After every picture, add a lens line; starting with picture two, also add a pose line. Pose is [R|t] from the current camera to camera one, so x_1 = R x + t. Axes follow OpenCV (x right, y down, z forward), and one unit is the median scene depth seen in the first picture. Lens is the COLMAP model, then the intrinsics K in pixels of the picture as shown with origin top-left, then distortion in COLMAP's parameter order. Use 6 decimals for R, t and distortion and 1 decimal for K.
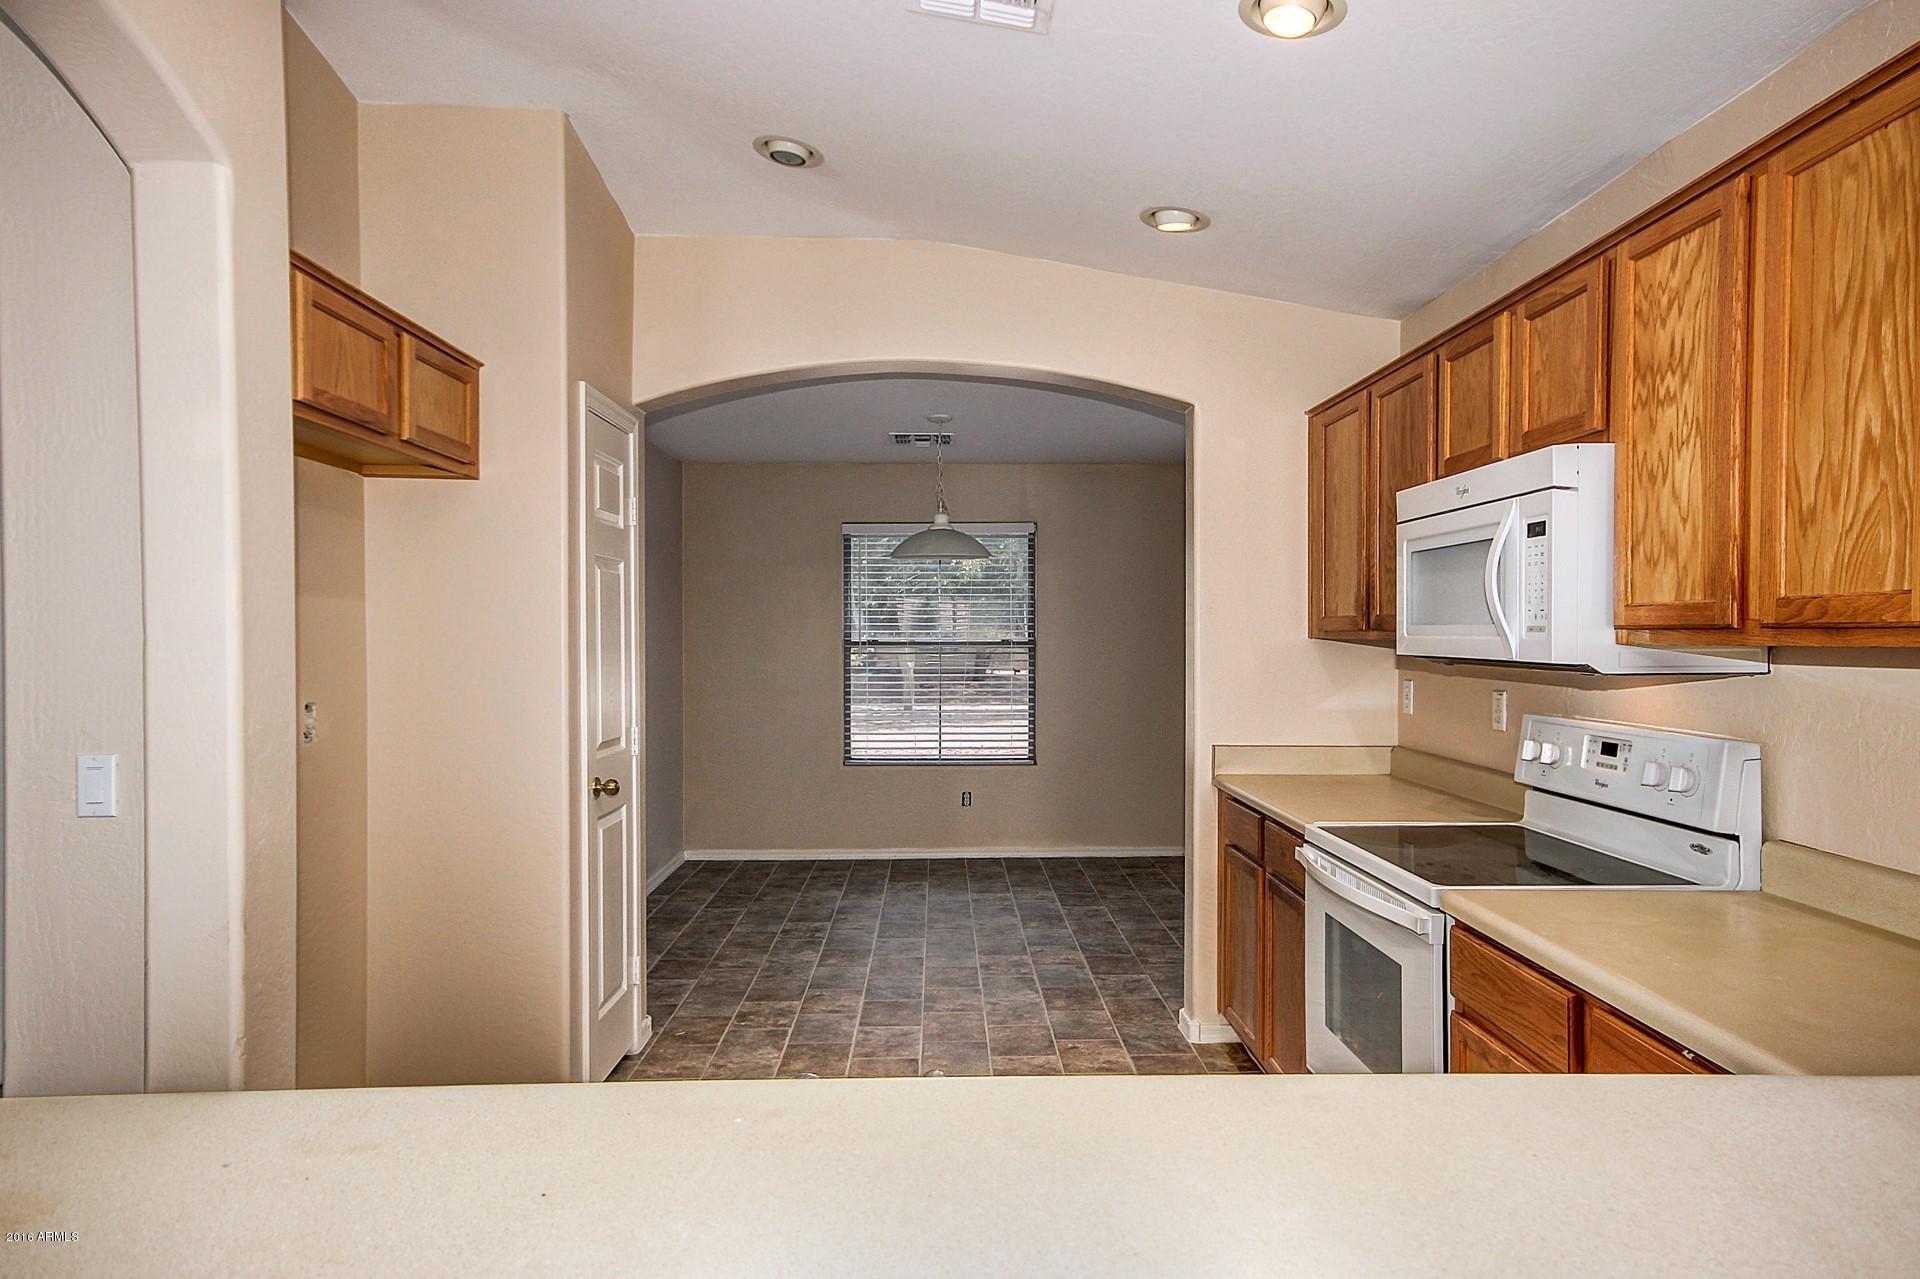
lens RADIAL K [[1155.4, 0, 972.2], [0, 1155.4, 647.0], [0, 0, 1]] dist [0.037756, -0.001189]
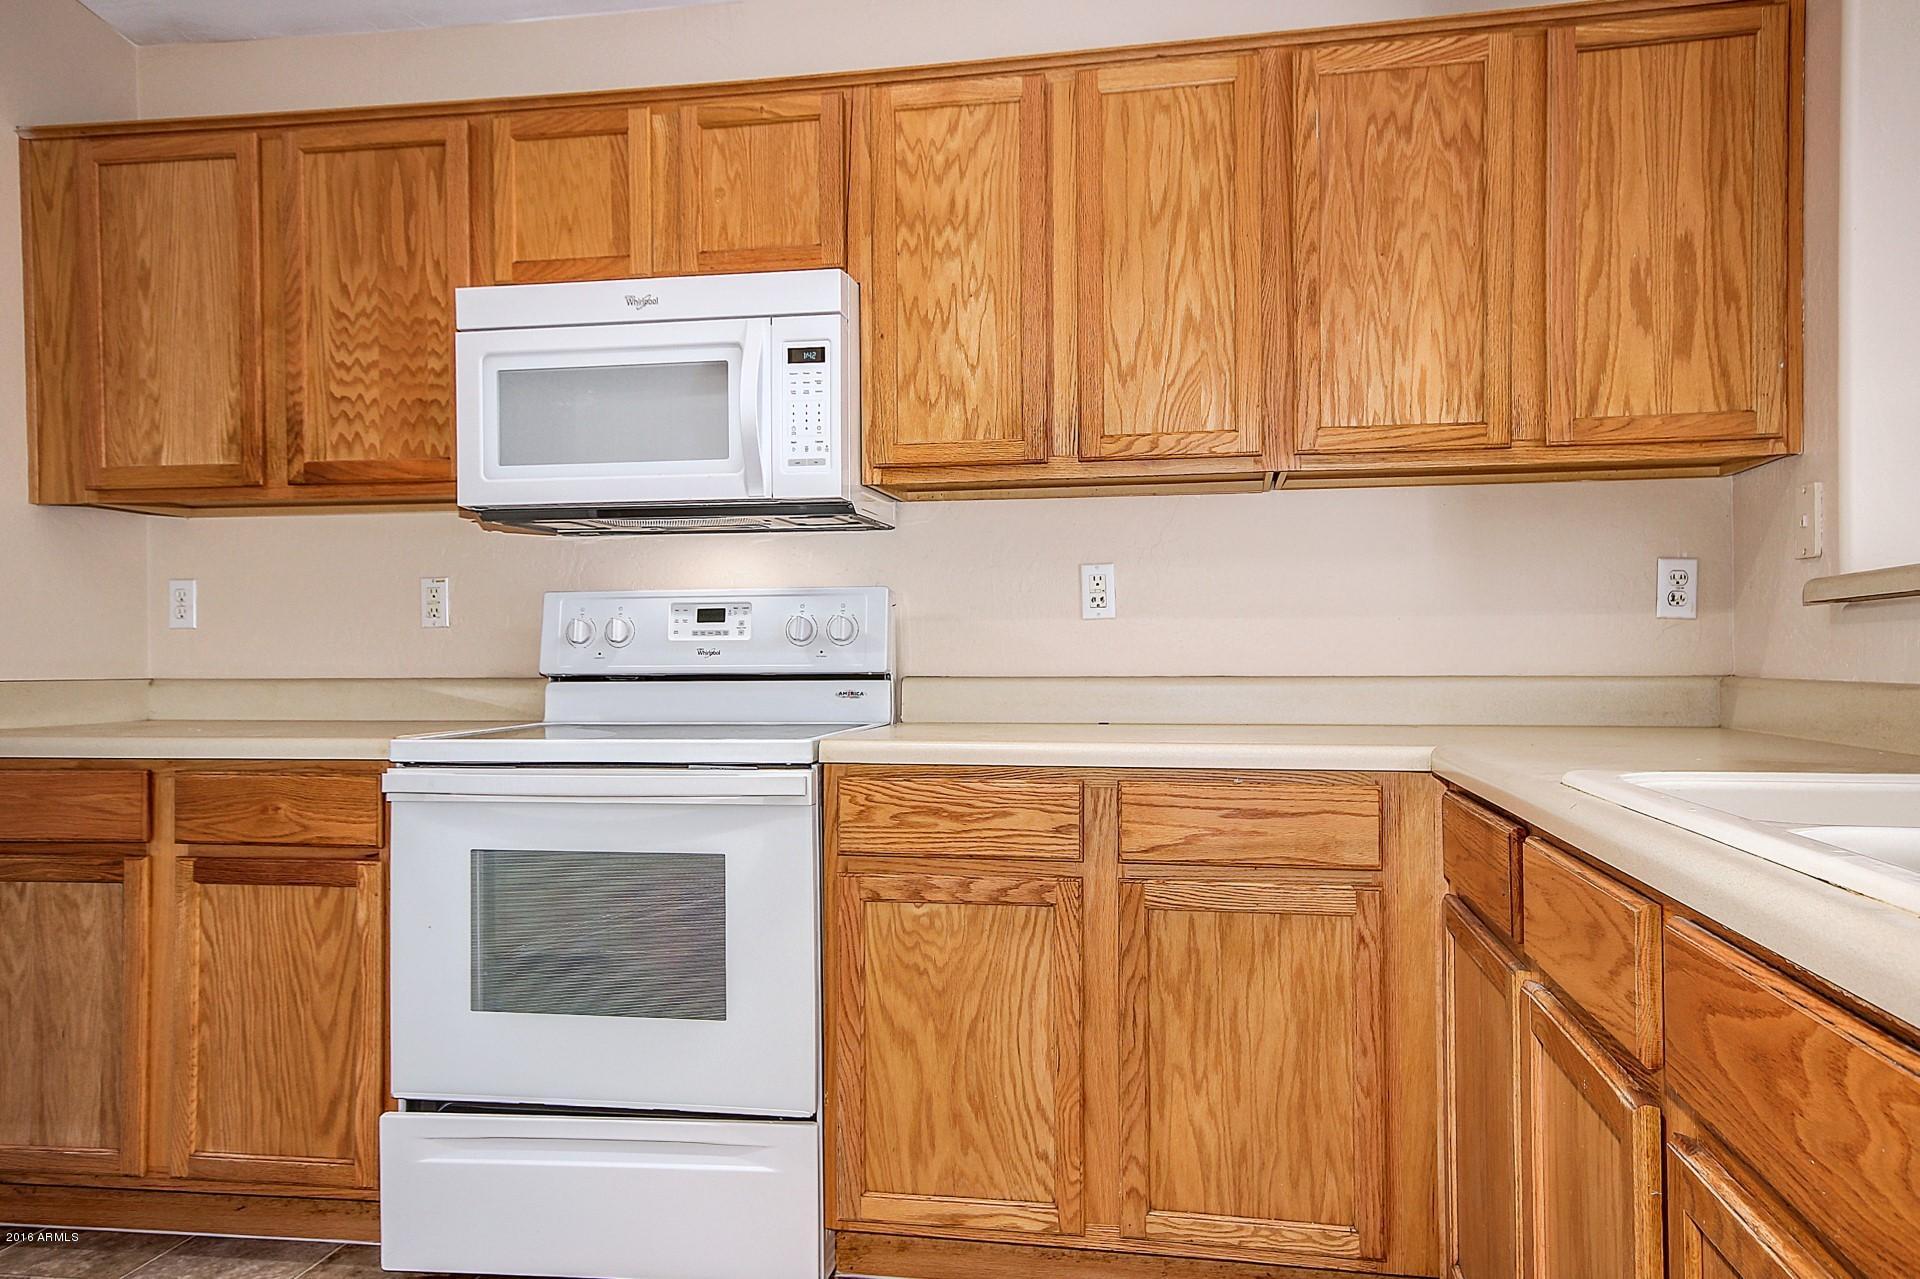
lens RADIAL K [[1317.7, 0, 967.3], [0, 1317.7, 657.1], [0, 0, 1]] dist [0.008868, 0.003876]
pose [[0.201183, -0.003064, 0.979549, -0.358605], [0.015878, 0.999874, -0.000134, 0.097502], [-0.979425, 0.015580, 0.201206, 0.456335]]
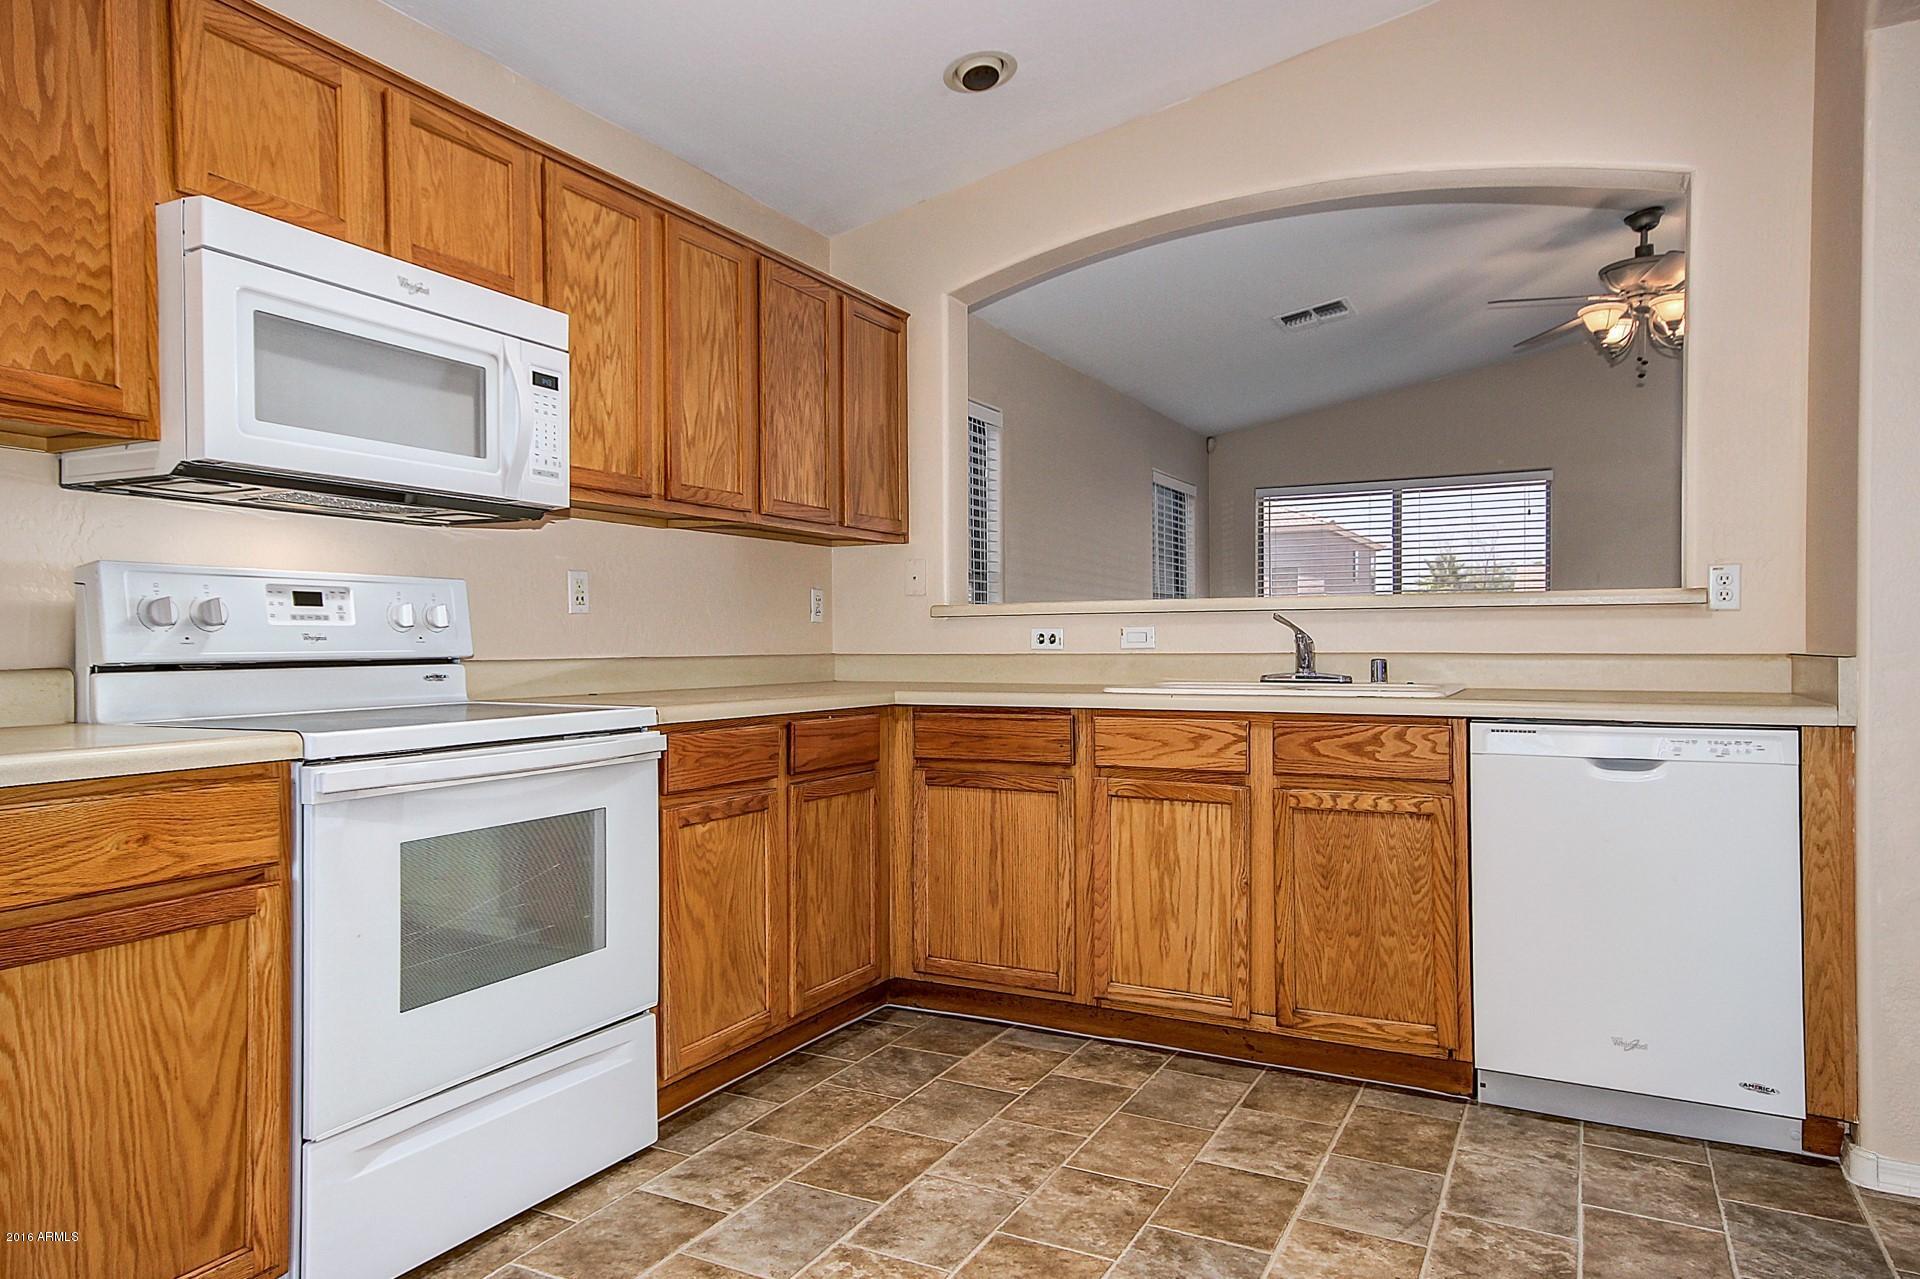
lens RADIAL K [[1222.0, 0, 972.5], [0, 1222.0, 652.0], [0, 0, 1]] dist [0.016869, 0.002319]
pose [[-0.880166, -0.000253, 0.474666, -0.274453], [0.008959, 0.999813, 0.017144, 0.091252], [-0.474581, 0.019342, -0.879999, 1.243271]]
